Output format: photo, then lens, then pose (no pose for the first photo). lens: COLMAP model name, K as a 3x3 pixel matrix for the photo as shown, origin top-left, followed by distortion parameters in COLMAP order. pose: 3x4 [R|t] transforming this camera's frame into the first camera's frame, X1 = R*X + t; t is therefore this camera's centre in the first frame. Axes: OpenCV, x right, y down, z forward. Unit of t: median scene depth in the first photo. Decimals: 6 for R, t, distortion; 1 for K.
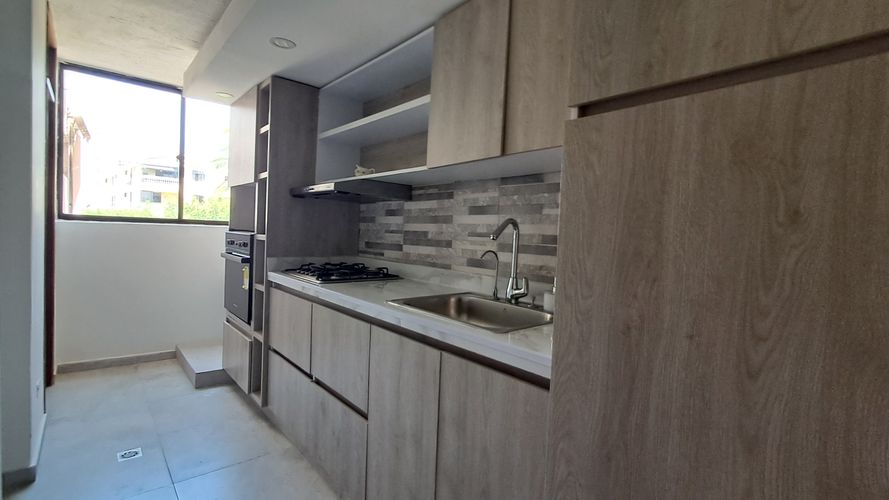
lens RADIAL K [[407.3, 0, 444.8], [0, 407.3, 248.1], [0, 0, 1]] dist [-0.004682, 0.005537]
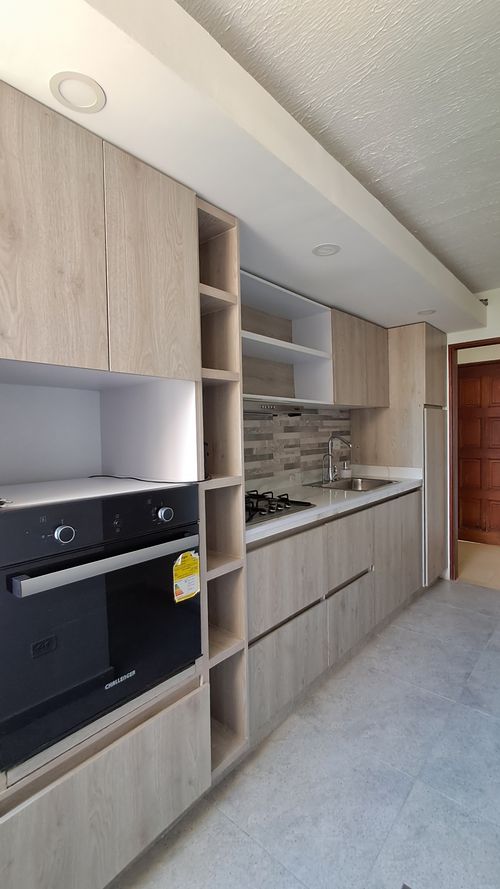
lens RADIAL K [[407.3, 0, 249.4], [0, 407.3, 449.0], [0, 0, 1]] dist [-0.004682, 0.005537]
pose [[-0.130514, -0.076609, 0.988482, -1.963943], [0.056788, 0.994796, 0.084597, -0.229305], [-0.989819, 0.067175, -0.125485, 1.979606]]
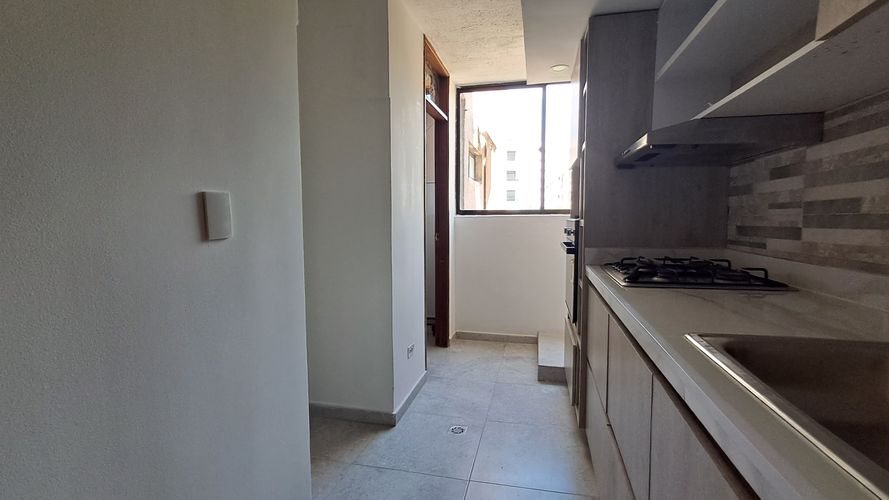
lens RADIAL K [[407.3, 0, 446.5], [0, 407.3, 249.4], [0, 0, 1]] dist [-0.004682, 0.005537]
pose [[0.595099, 0.017850, -0.803454, 0.045983], [-0.000167, 0.999756, 0.022087, 0.007529], [0.803653, -0.013010, 0.594957, 0.272072]]
